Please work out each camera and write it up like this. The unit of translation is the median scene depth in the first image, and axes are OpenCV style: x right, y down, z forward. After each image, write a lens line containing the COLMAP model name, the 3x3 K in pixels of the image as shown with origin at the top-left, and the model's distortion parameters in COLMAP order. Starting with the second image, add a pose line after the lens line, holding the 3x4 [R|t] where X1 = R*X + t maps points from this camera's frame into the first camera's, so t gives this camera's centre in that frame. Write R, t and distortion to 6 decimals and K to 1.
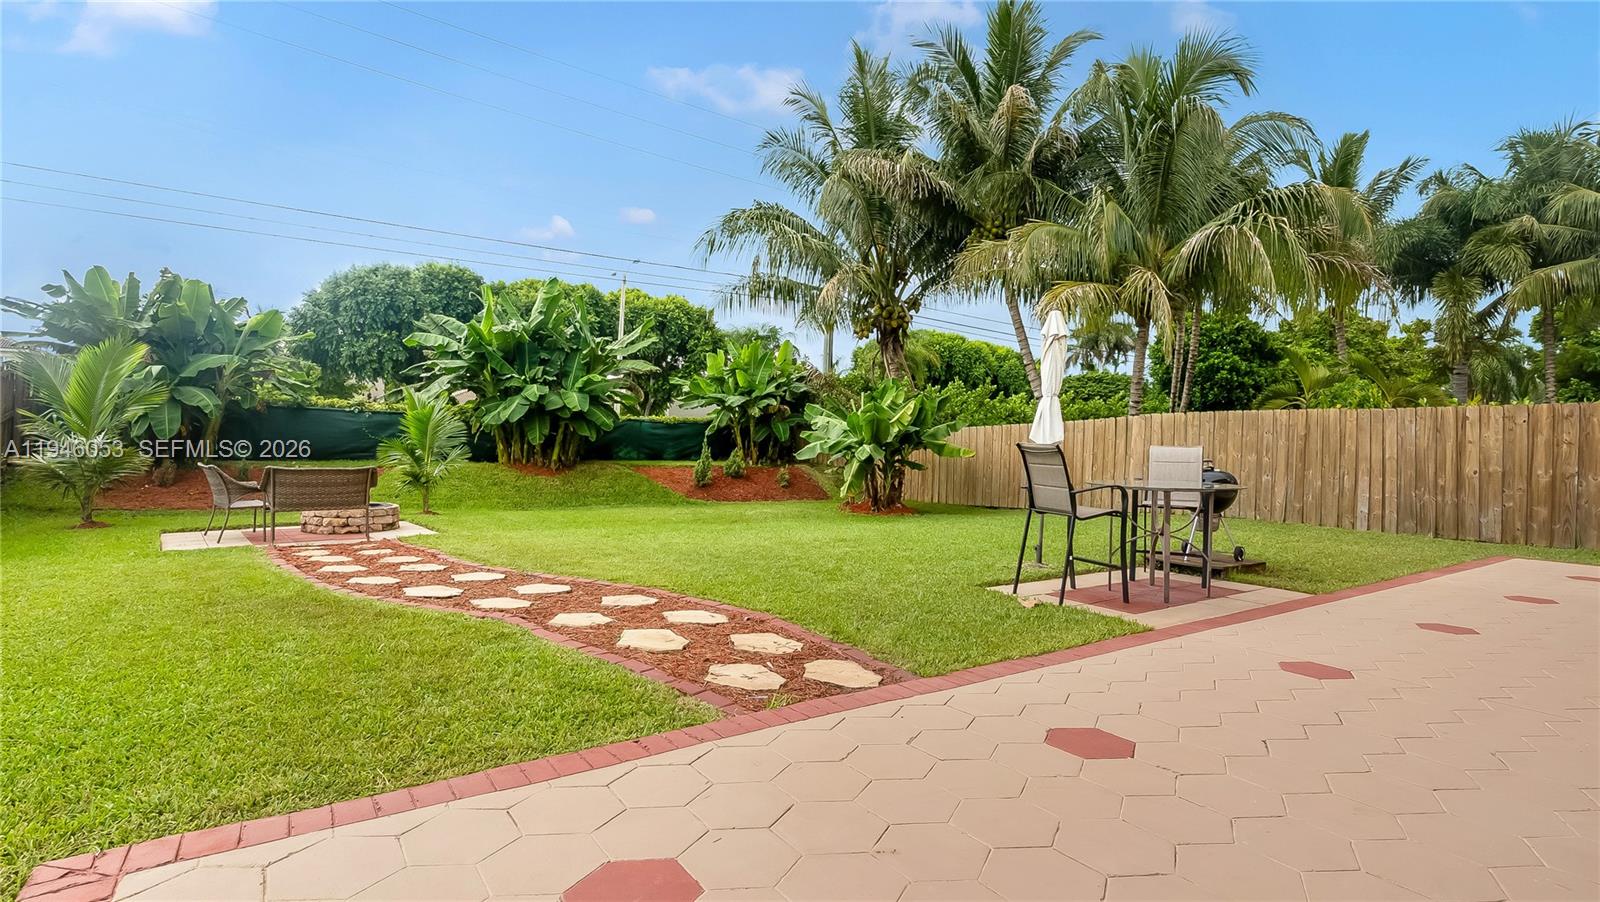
lens RADIAL K [[741.5, 0, 801.3], [0, 741.5, 451.4], [0, 0, 1]] dist [-0.004574, 0.001281]
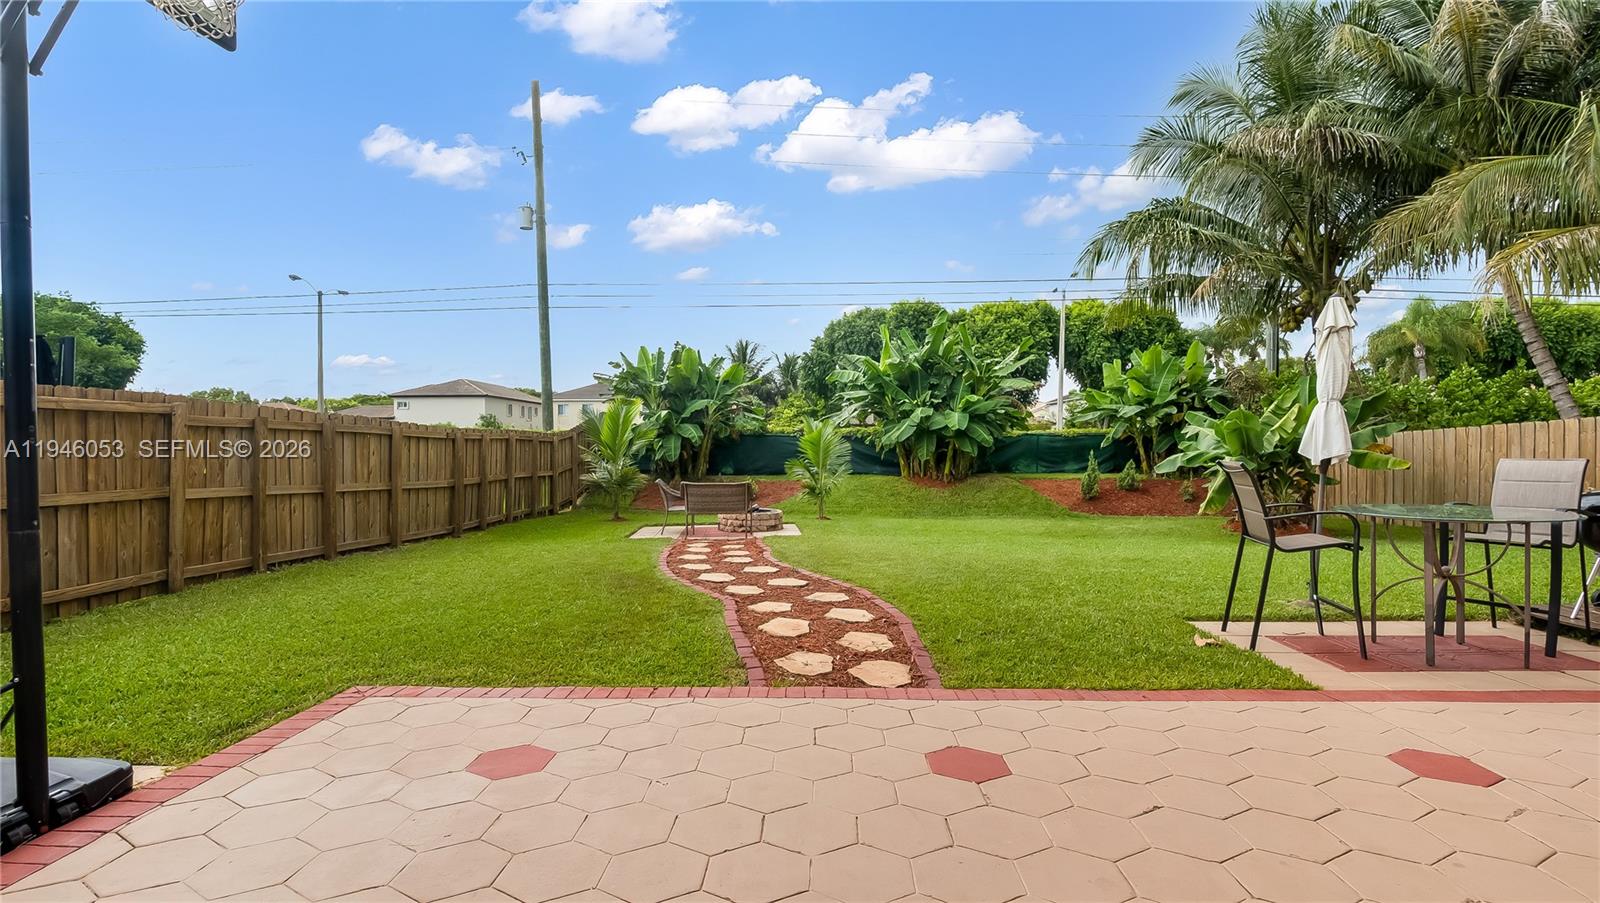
lens RADIAL K [[741.5, 0, 869.5], [0, 741.5, 447.4], [0, 0, 1]] dist [-0.004574, 0.001281]
pose [[0.829767, -0.022344, -0.557663, 0.207717], [0.013136, 0.999703, -0.020510, -0.006940], [0.557956, 0.009693, 0.829814, 0.013405]]
